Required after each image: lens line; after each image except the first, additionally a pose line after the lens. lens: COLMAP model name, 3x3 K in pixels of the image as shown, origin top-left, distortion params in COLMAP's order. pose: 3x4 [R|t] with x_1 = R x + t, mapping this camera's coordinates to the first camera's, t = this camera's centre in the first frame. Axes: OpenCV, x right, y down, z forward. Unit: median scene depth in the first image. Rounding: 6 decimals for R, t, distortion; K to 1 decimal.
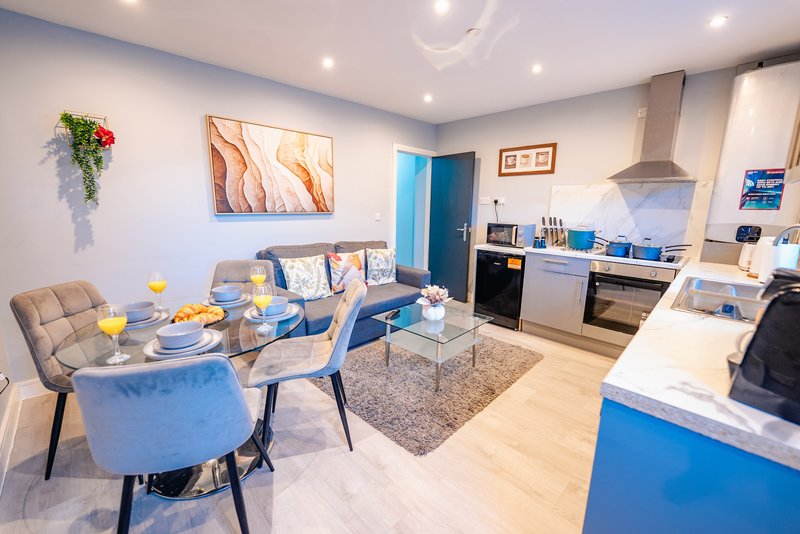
lens RADIAL K [[324.2, 0, 400.0], [0, 324.2, 265.2], [0, 0, 1]] dist [-0.014247, -0.000827]
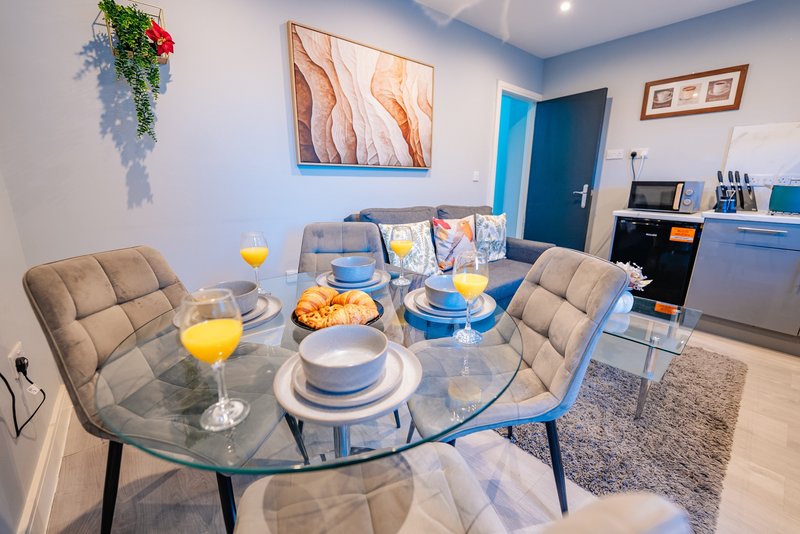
lens RADIAL K [[327.3, 0, 400.2], [0, 327.3, 265.0], [0, 0, 1]] dist [-0.014344, -0.000430]
pose [[0.994945, 0.012847, -0.099592, -0.241817], [-0.006319, 0.997827, 0.065589, 0.023492], [0.100218, -0.064628, 0.992864, 0.238616]]
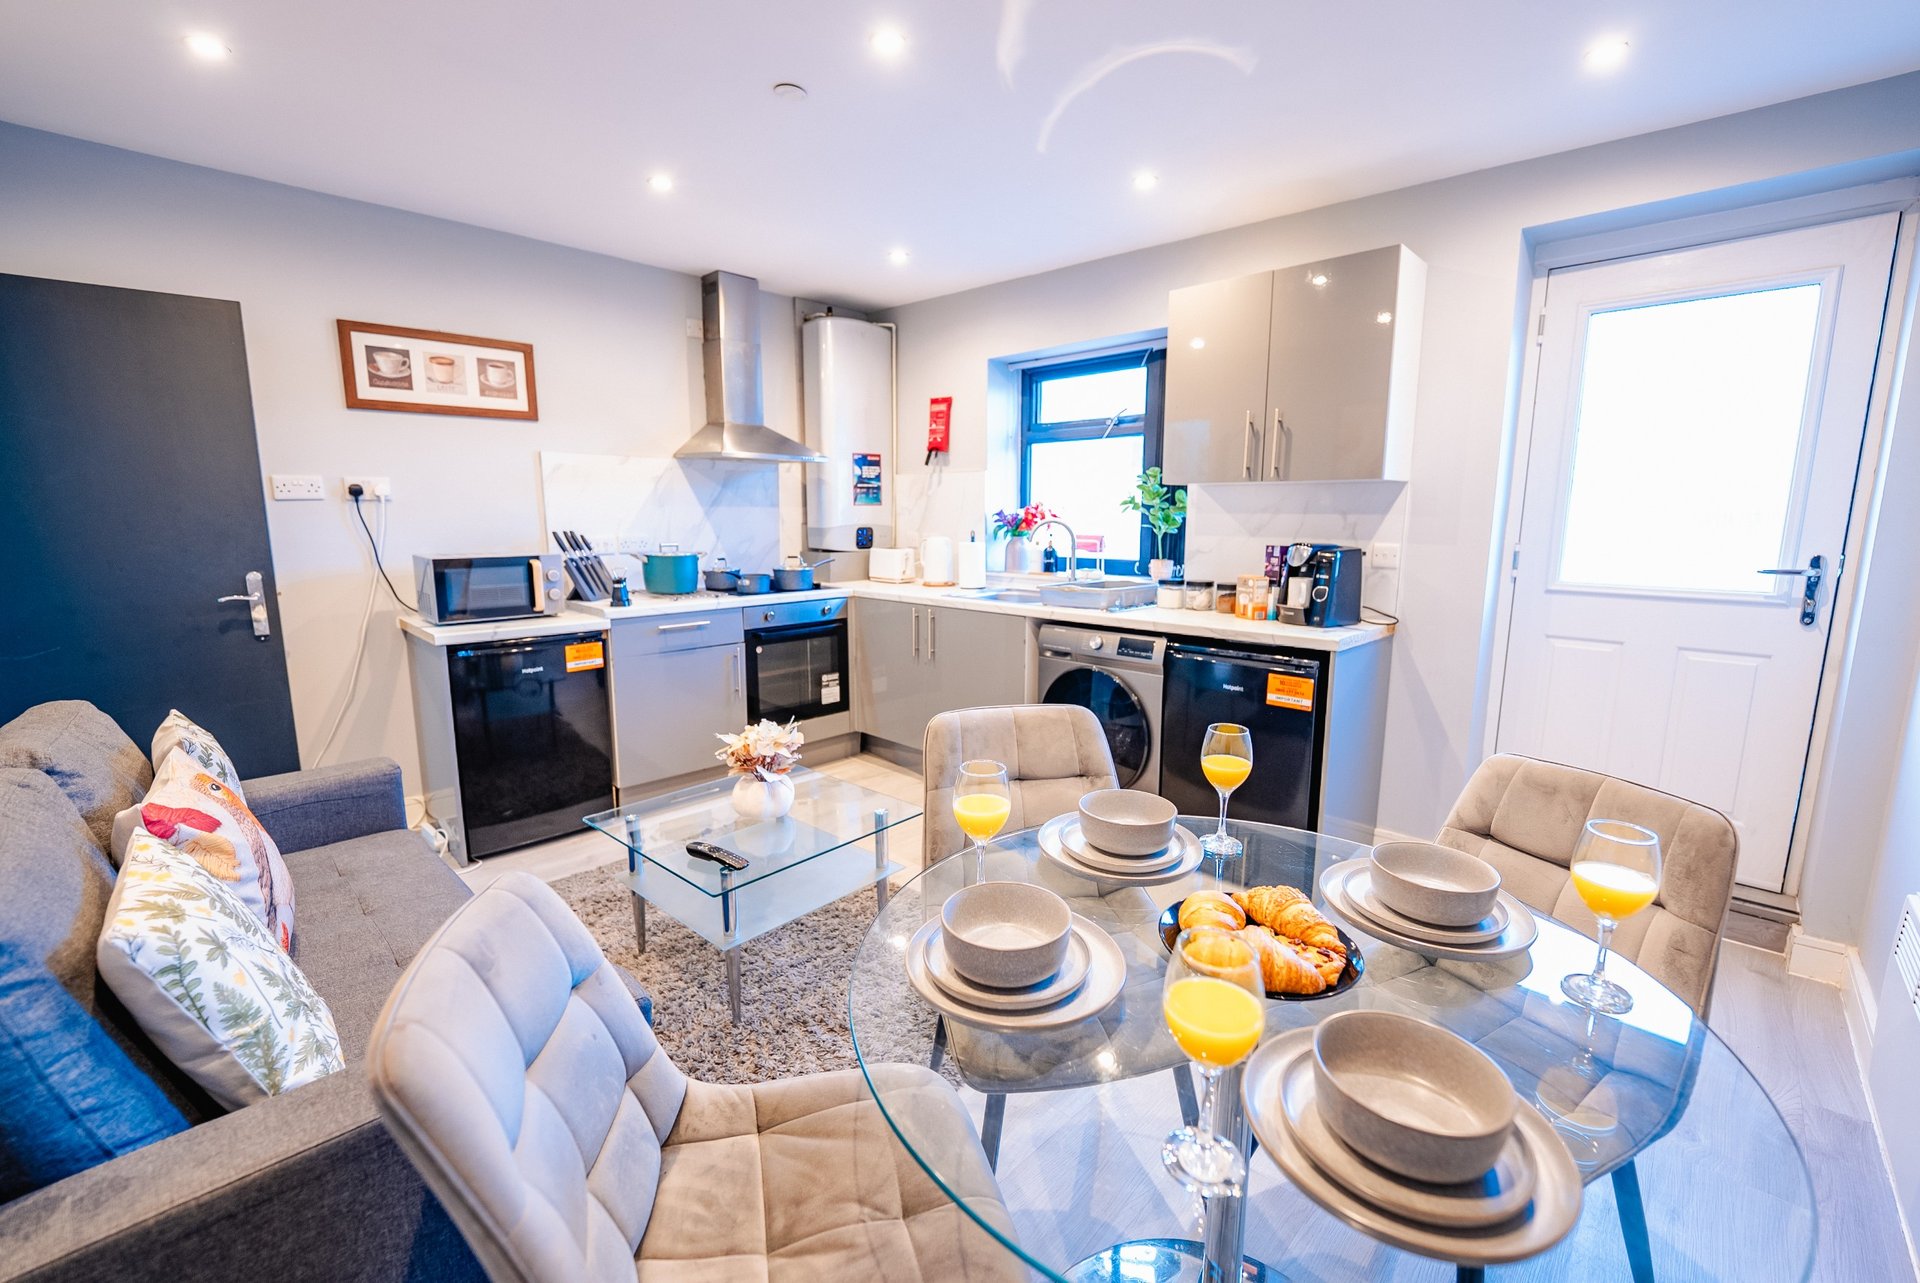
lens RADIAL K [[778.1, 0, 959.9], [0, 778.1, 637.1], [0, 0, 1]] dist [-0.014247, -0.000827]
pose [[-0.016956, -0.175624, 0.984311, -0.633178], [0.180817, 0.967683, 0.175772, -0.124713], [-0.983371, 0.180960, 0.015347, 0.644130]]
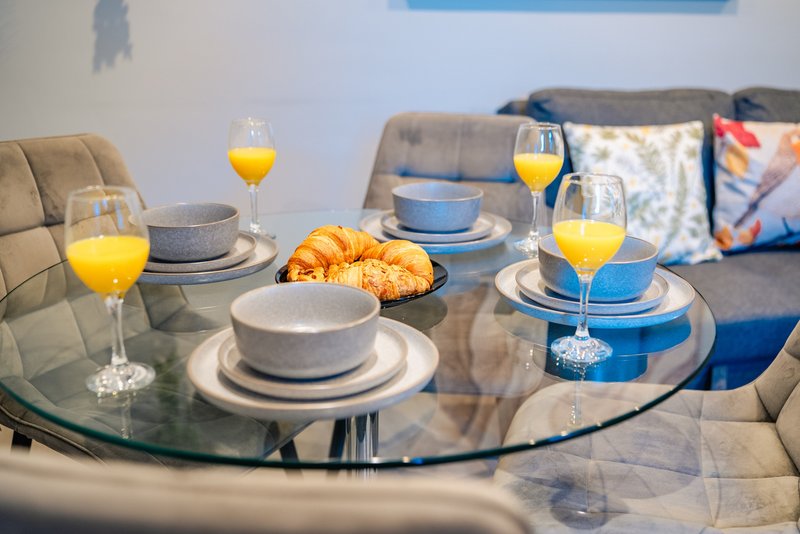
lens RADIAL K [[815.1, 0, 400.0], [0, 815.1, 267.0], [0, 0, 1]] dist [-0.001767, -0.002596]
pose [[0.883246, 0.130146, -0.450486, -0.131155], [-0.081802, 0.988745, 0.125266, 0.030898], [0.461719, -0.073790, 0.883952, 0.185125]]
